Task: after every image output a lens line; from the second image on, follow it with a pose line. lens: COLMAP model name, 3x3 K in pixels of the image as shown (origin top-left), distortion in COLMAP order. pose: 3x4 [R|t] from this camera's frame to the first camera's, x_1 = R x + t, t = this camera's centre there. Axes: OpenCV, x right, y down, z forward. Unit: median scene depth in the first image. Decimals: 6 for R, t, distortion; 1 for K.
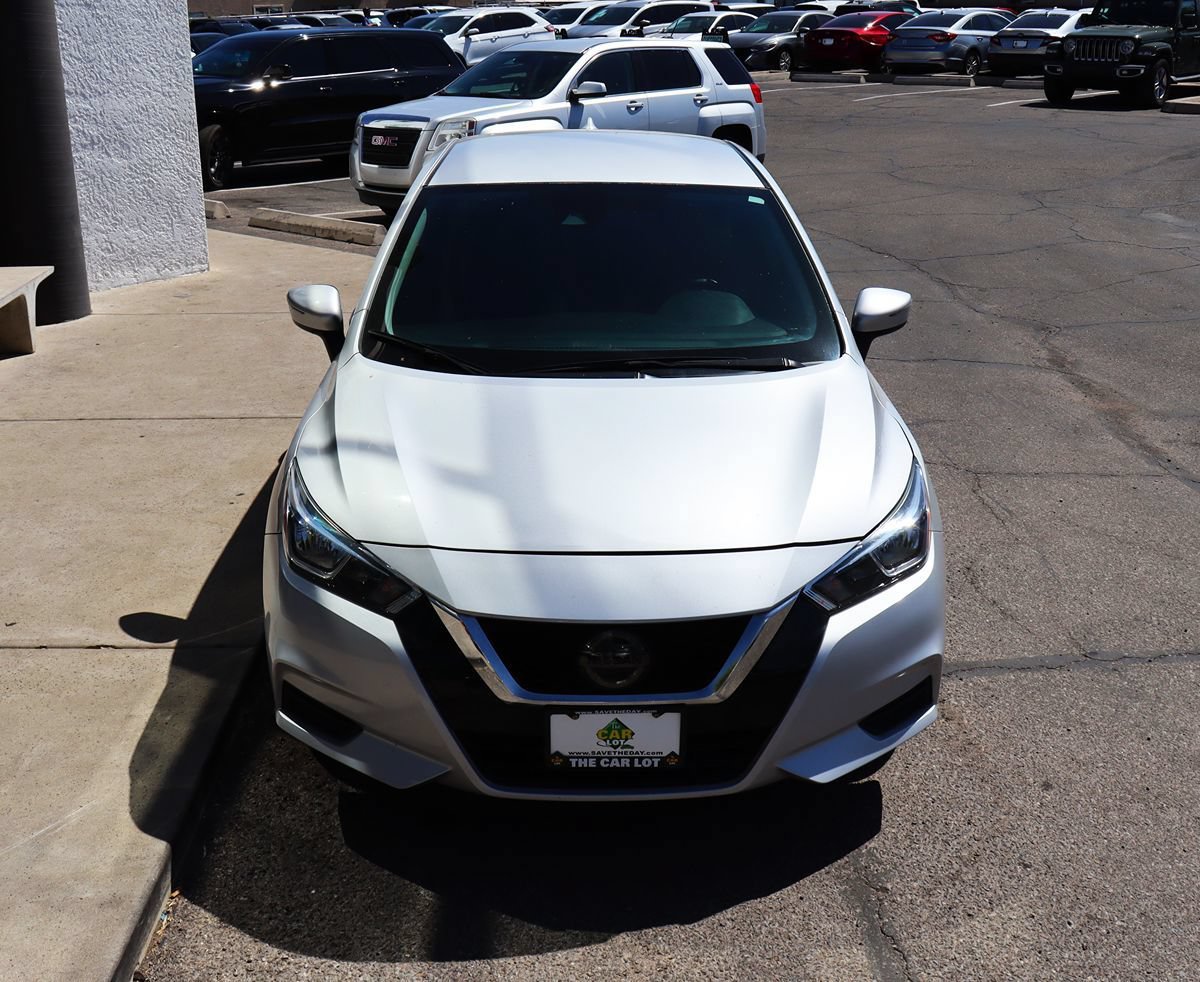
lens RADIAL K [[1382.7, 0, 627.4], [0, 1382.7, 554.7], [0, 0, 1]] dist [-0.122650, 0.000000]
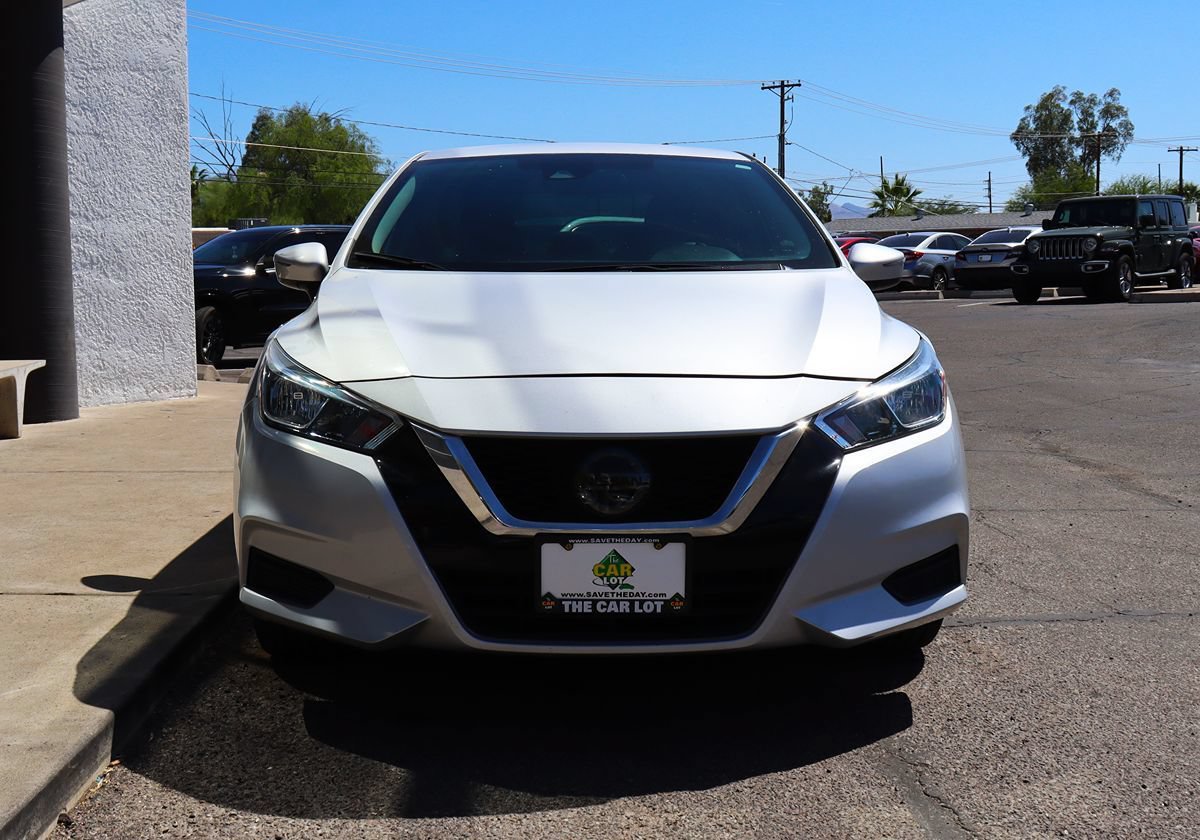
lens RADIAL K [[1384.3, 0, 539.6], [0, 1384.3, 437.8], [0, 0, 1]] dist [-0.127396, 0.000000]
pose [[0.998841, -0.009920, -0.047095, -0.011770], [-0.003020, 0.963684, -0.267027, 0.254581], [0.048034, 0.266859, 0.962538, 0.093448]]
